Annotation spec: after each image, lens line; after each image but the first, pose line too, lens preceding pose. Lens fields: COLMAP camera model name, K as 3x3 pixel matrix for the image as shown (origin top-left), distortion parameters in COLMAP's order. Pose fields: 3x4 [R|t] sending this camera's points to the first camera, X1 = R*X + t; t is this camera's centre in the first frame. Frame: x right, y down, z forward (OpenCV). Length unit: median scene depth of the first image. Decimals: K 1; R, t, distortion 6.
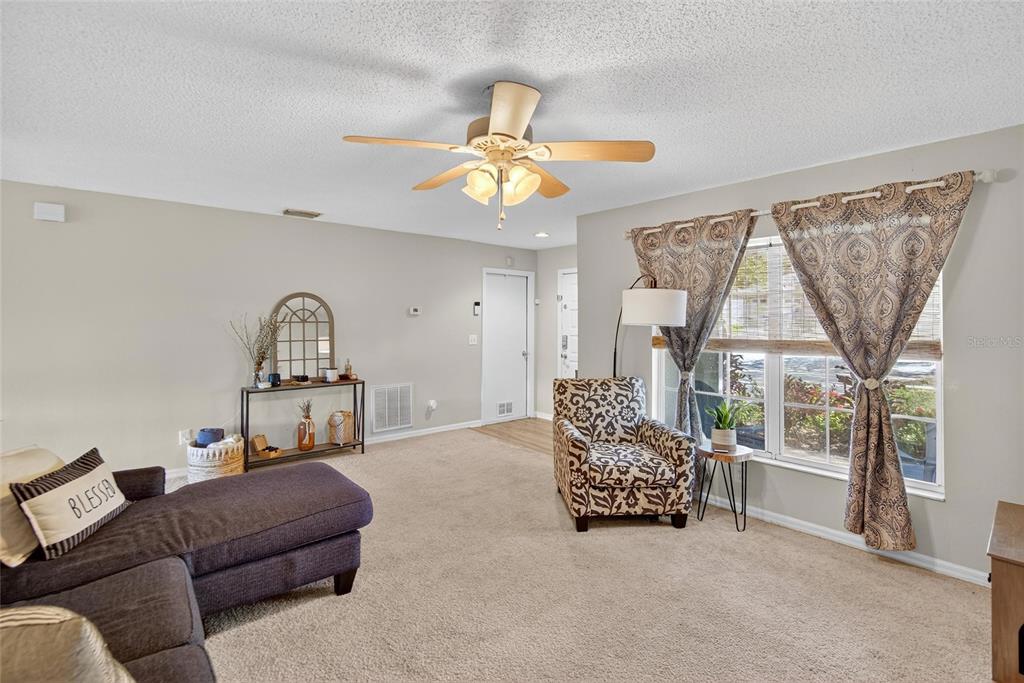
lens RADIAL K [[481.4, 0, 501.4], [0, 481.4, 317.4], [0, 0, 1]] dist [-0.000116, 0.000007]
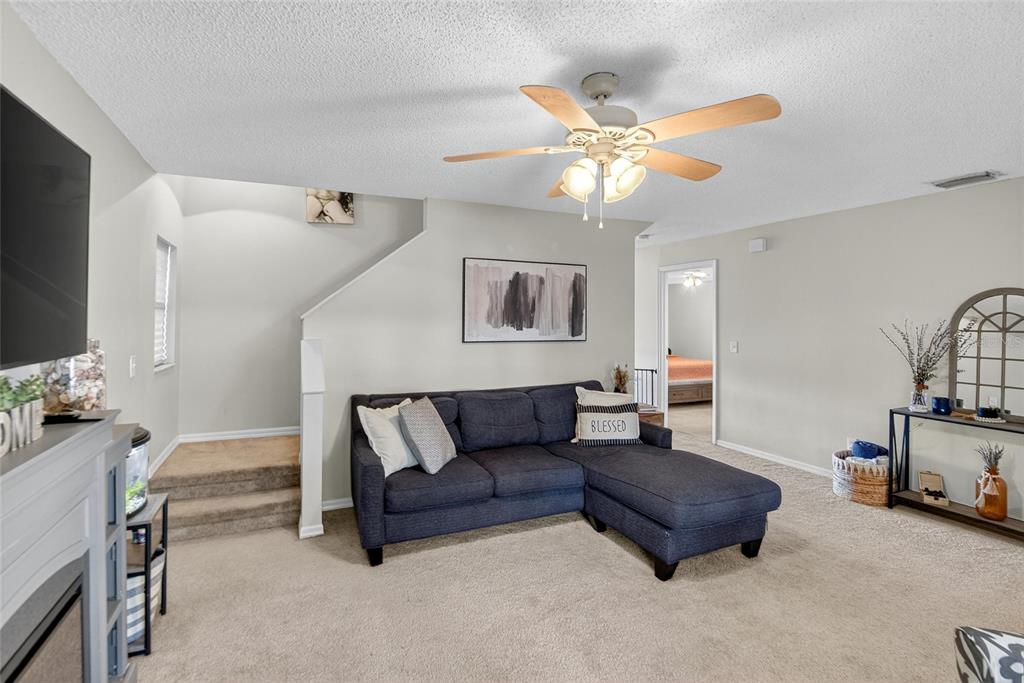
lens RADIAL K [[481.4, 0, 501.4], [0, 481.4, 317.4], [0, 0, 1]] dist [-0.000116, 0.000007]
pose [[-0.259157, -0.001210, -0.965835, 0.456832], [-0.003244, 0.999995, -0.000383, -0.007996], [0.965830, 0.003034, -0.259159, 0.518507]]
